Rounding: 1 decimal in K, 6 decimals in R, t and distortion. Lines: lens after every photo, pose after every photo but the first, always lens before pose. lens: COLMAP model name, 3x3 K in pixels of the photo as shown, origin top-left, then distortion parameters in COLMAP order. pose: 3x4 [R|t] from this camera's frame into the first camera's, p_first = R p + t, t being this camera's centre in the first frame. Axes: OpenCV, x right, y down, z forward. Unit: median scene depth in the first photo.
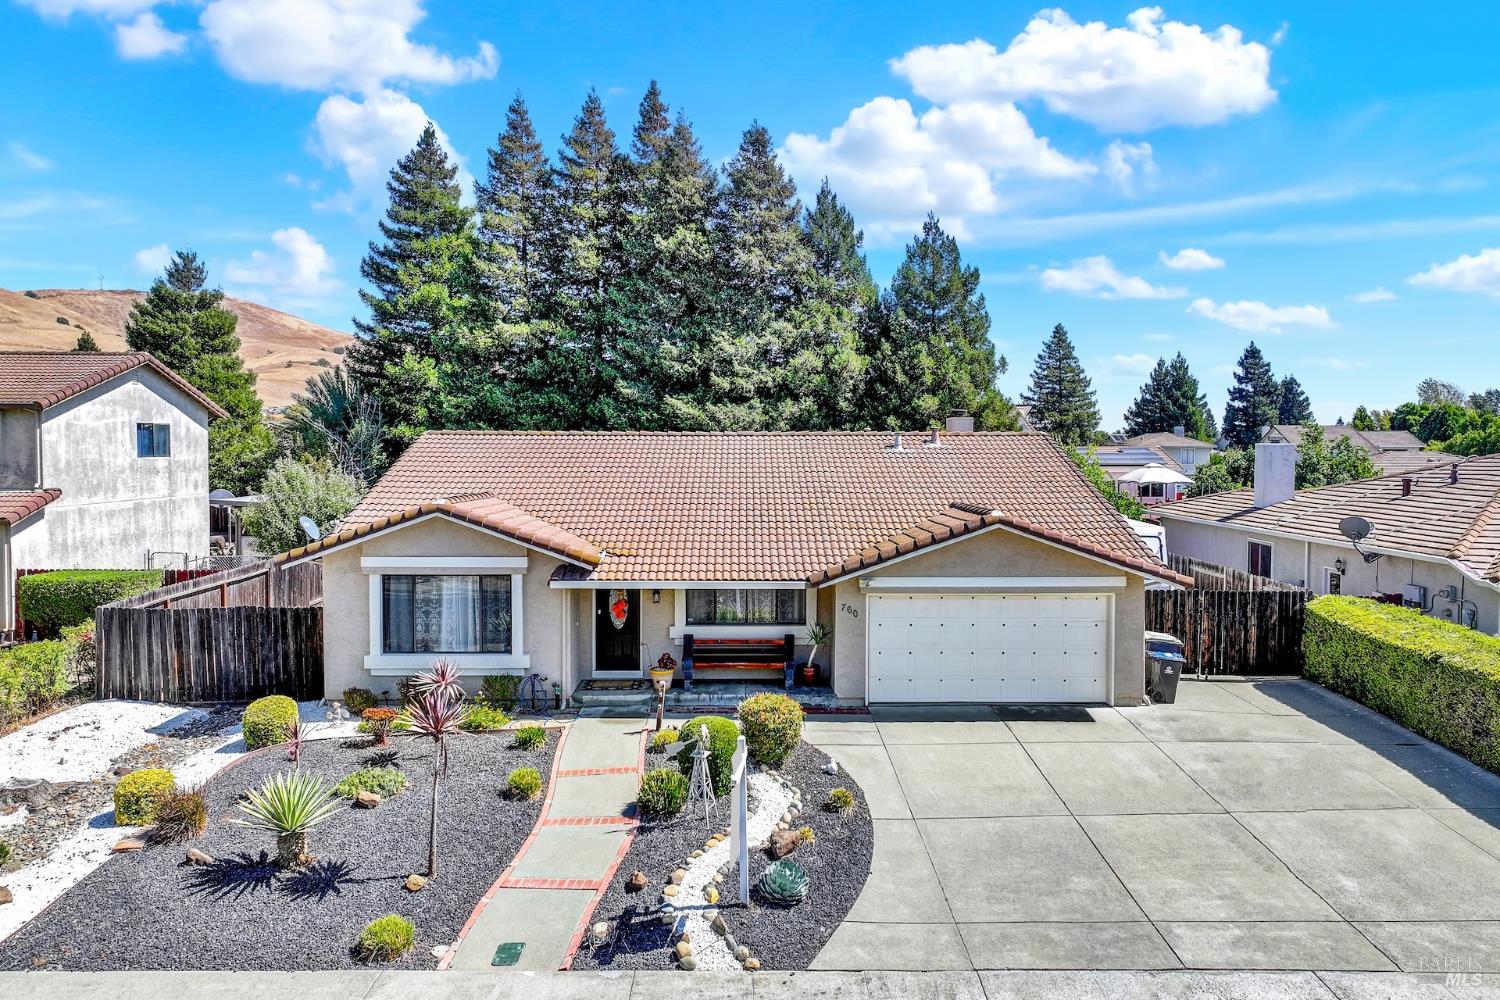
lens RADIAL K [[1053.7, 0, 756.4], [0, 1053.7, 494.0], [0, 0, 1]] dist [-0.001936, 0.014579]
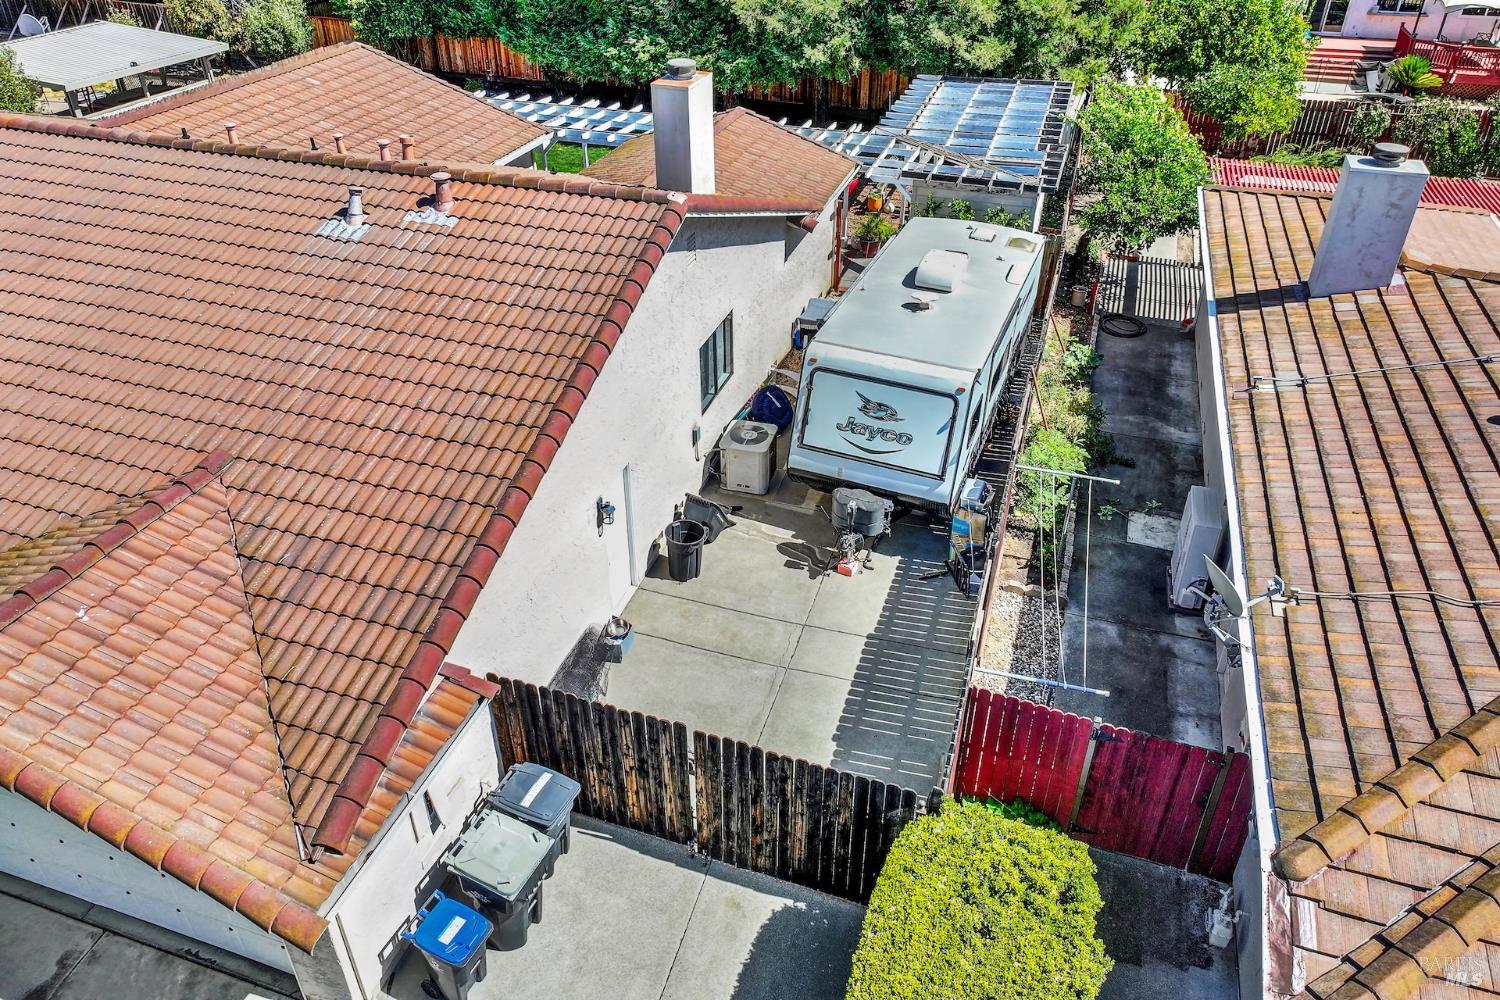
lens RADIAL K [[1053.7, 0, 754.4], [0, 1053.7, 424.5], [0, 0, 1]] dist [-0.001936, 0.014579]
pose [[0.944254, 0.168955, -0.282556, 0.590517], [-0.013877, 0.877932, 0.478585, -0.251703], [0.328924, -0.447985, 0.831335, 0.743431]]
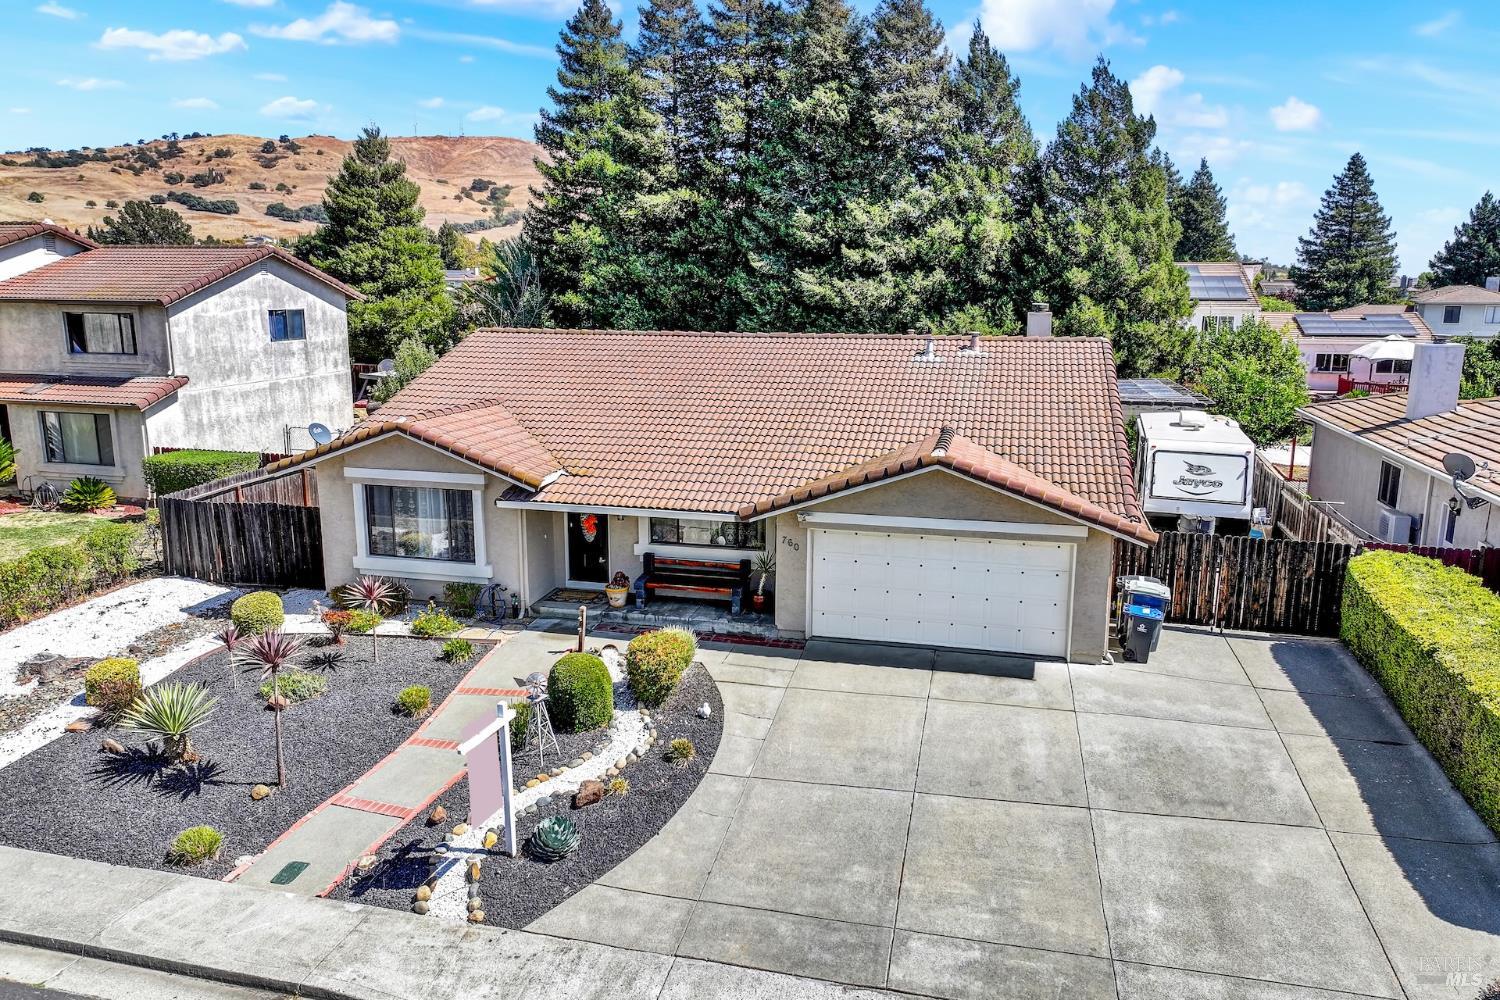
lens RADIAL K [[1053.7, 0, 754.8], [0, 1053.7, 498.3], [0, 0, 1]] dist [-0.001936, 0.014579]
pose [[0.967168, 0.053229, -0.248501, 0.278762], [-0.014102, 0.987553, 0.156651, -0.077536], [0.253747, -0.148004, 0.955880, 0.063611]]
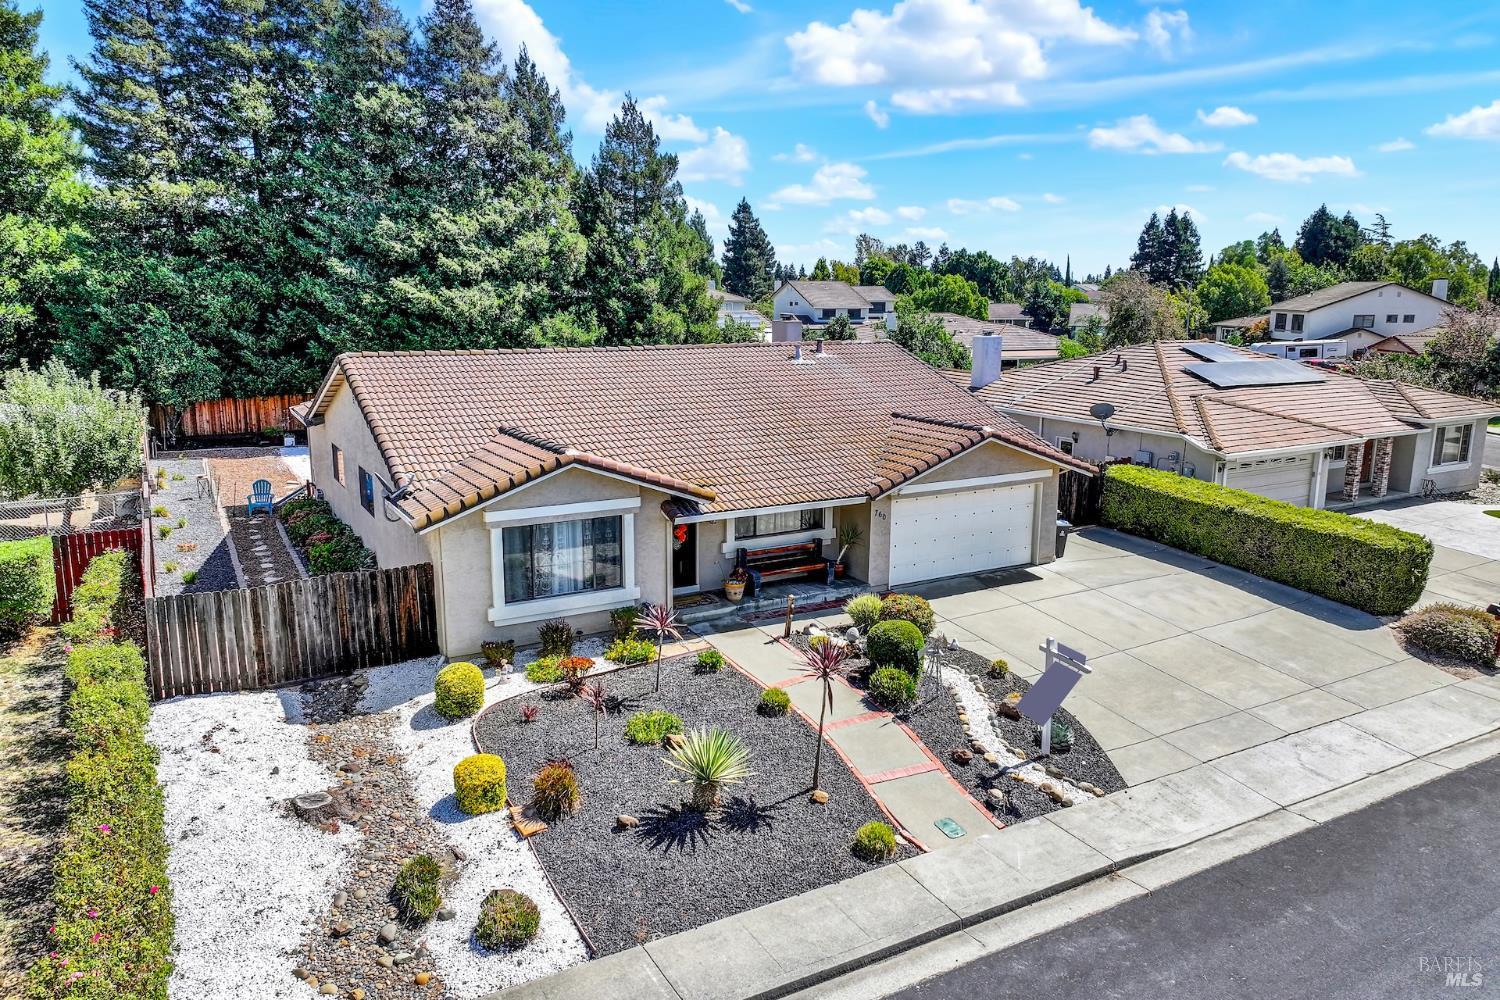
lens RADIAL K [[1053.7, 0, 758.0], [0, 1053.7, 498.6], [0, 0, 1]] dist [-0.001936, 0.014579]
pose [[0.872668, -0.093097, 0.479357, -0.572508], [0.016414, 0.986696, 0.161747, -0.098557], [-0.488038, -0.133283, 0.862586, 0.029427]]
